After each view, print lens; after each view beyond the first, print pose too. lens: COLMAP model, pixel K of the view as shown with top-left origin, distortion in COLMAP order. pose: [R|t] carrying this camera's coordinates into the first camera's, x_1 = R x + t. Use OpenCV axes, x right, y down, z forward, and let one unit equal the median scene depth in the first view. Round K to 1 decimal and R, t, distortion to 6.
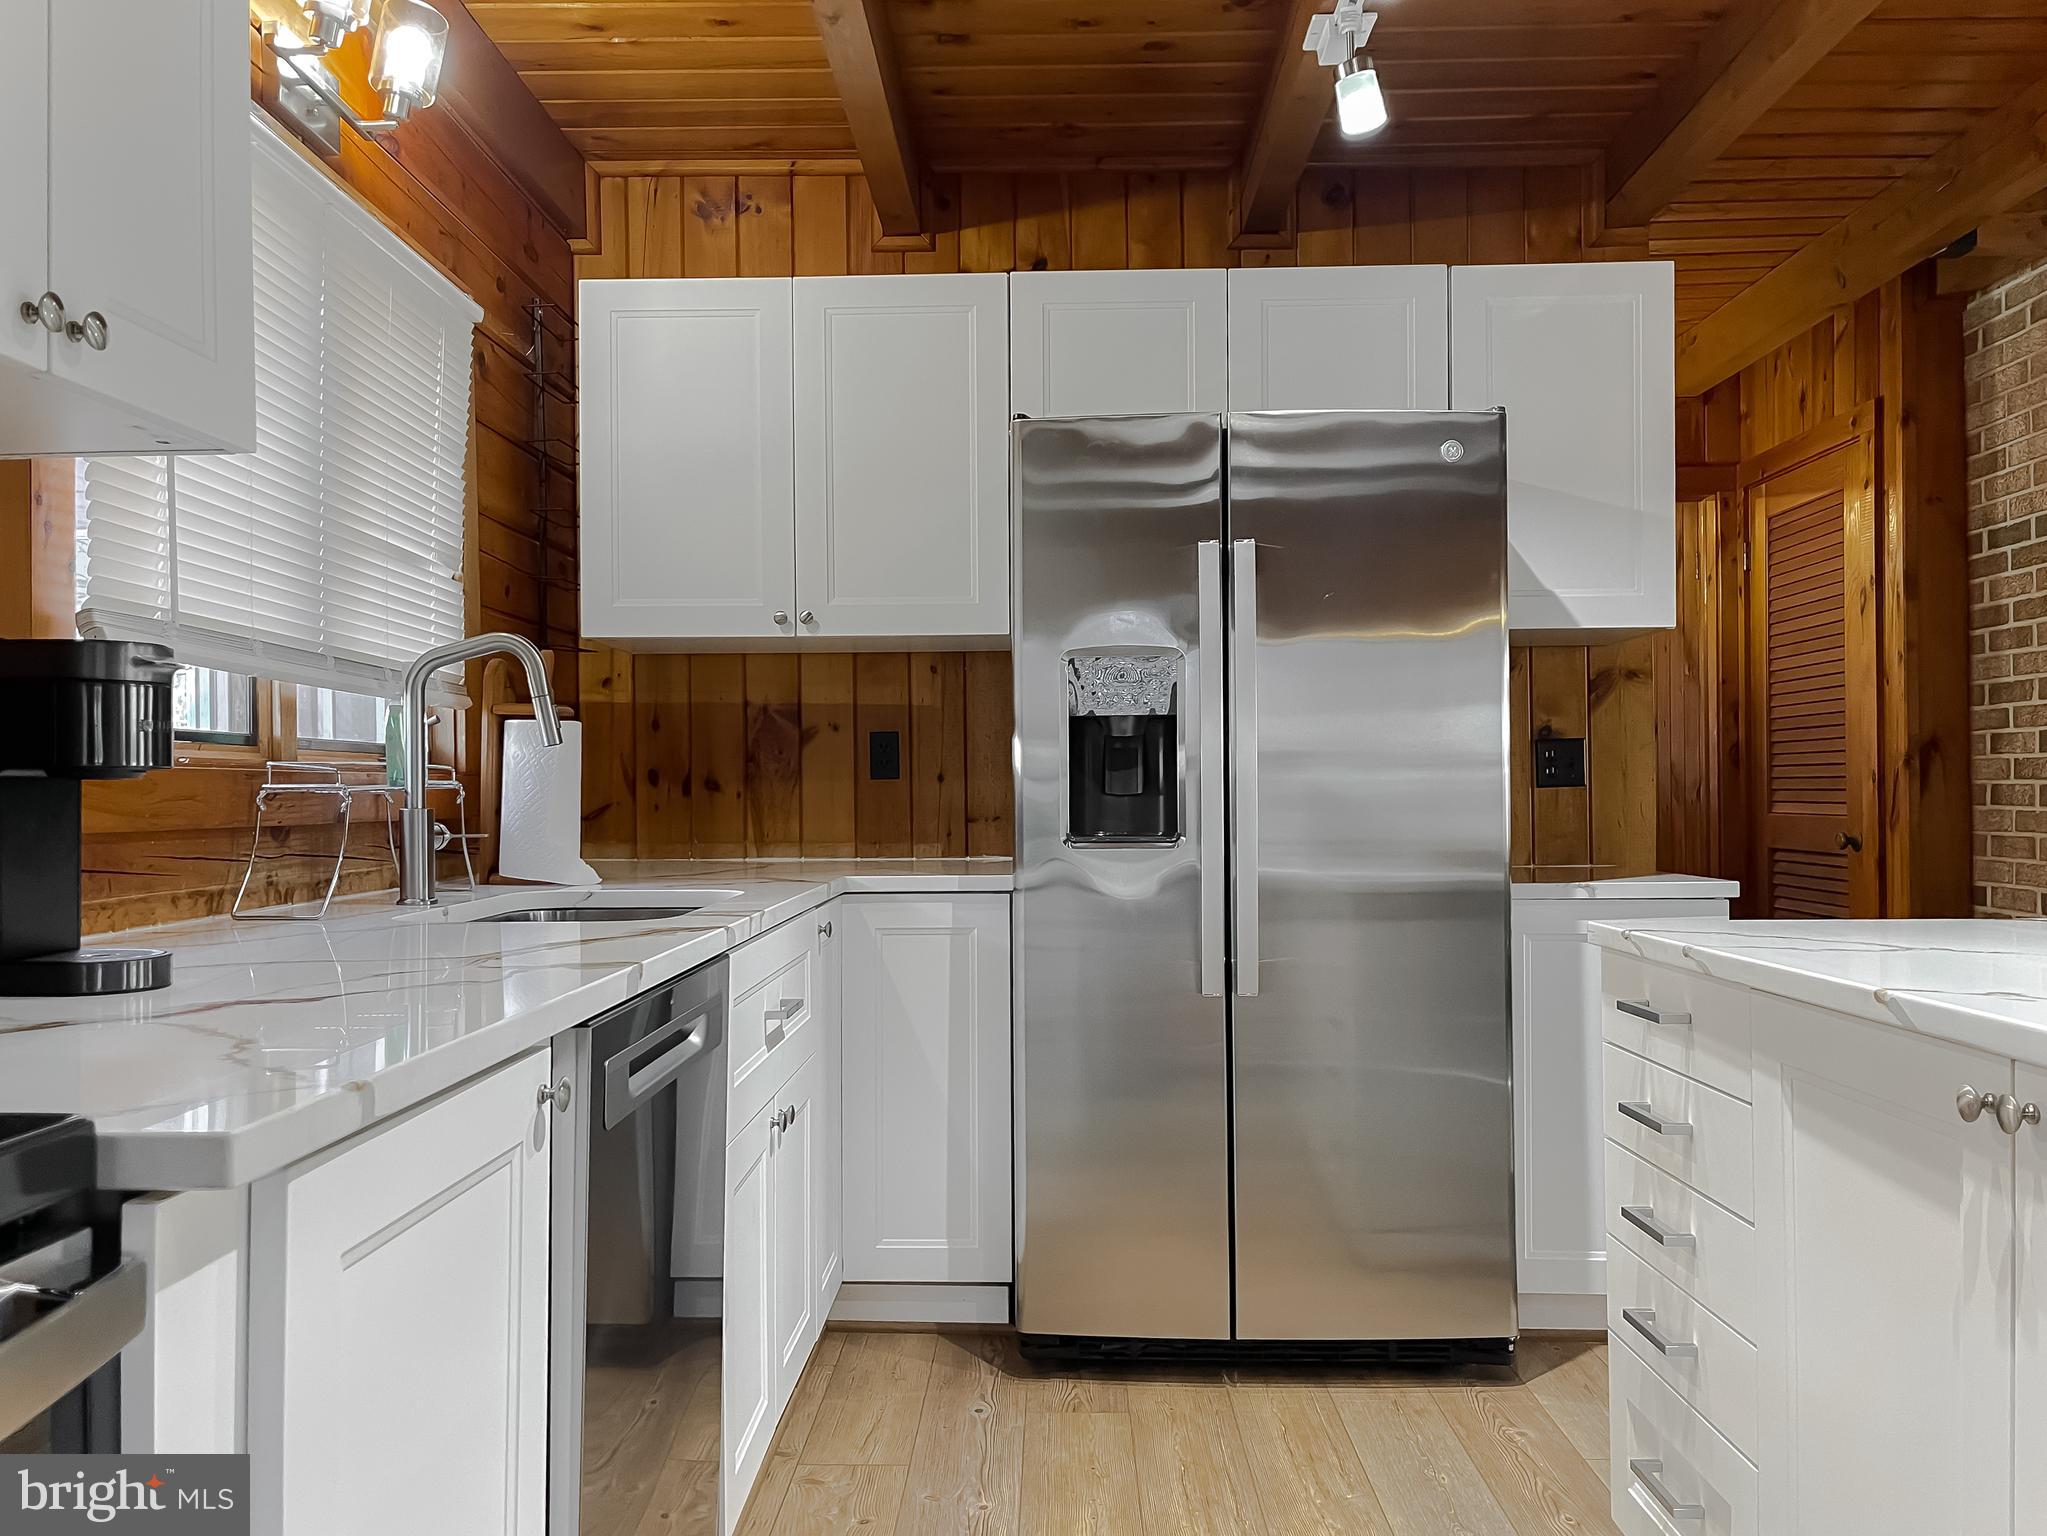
lens RADIAL K [[1609.3, 0, 1020.3], [0, 1609.3, 770.3], [0, 0, 1]] dist [0.038515, 0.004610]
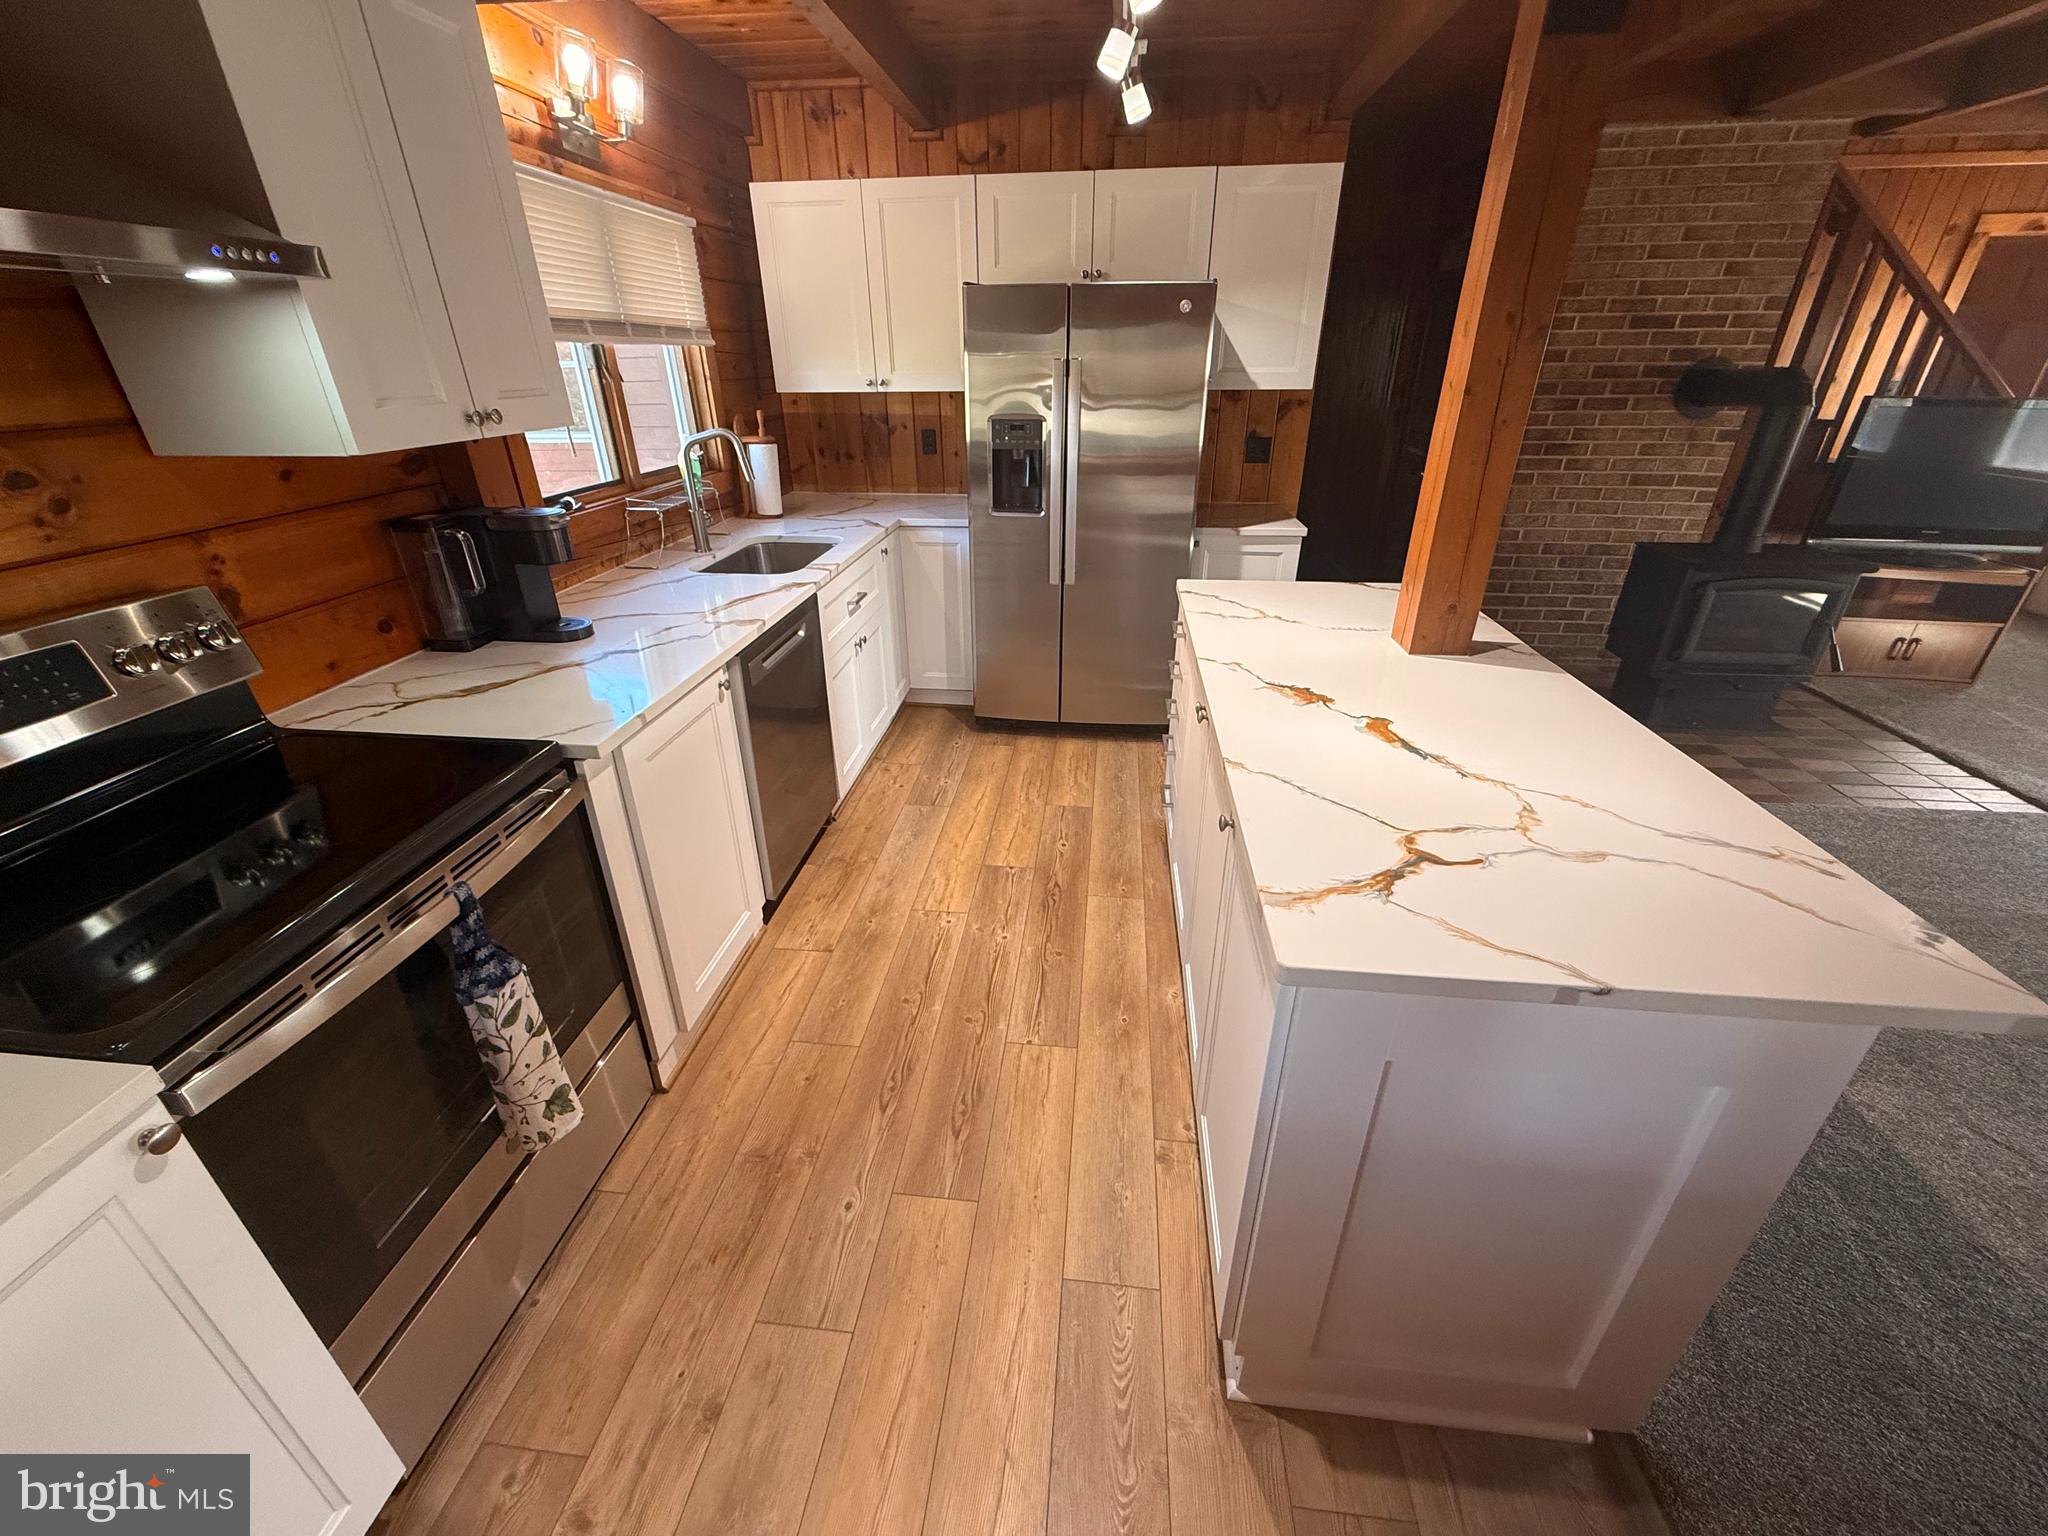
lens RADIAL K [[831.1, 0, 1026.5], [0, 831.1, 770.9], [0, 0, 1]] dist [-0.000272, -0.000593]
pose [[0.996363, 0.042131, -0.074066, 0.170613], [-0.002649, 0.884106, 0.467279, -0.167950], [0.085169, -0.465383, 0.881002, -0.158966]]
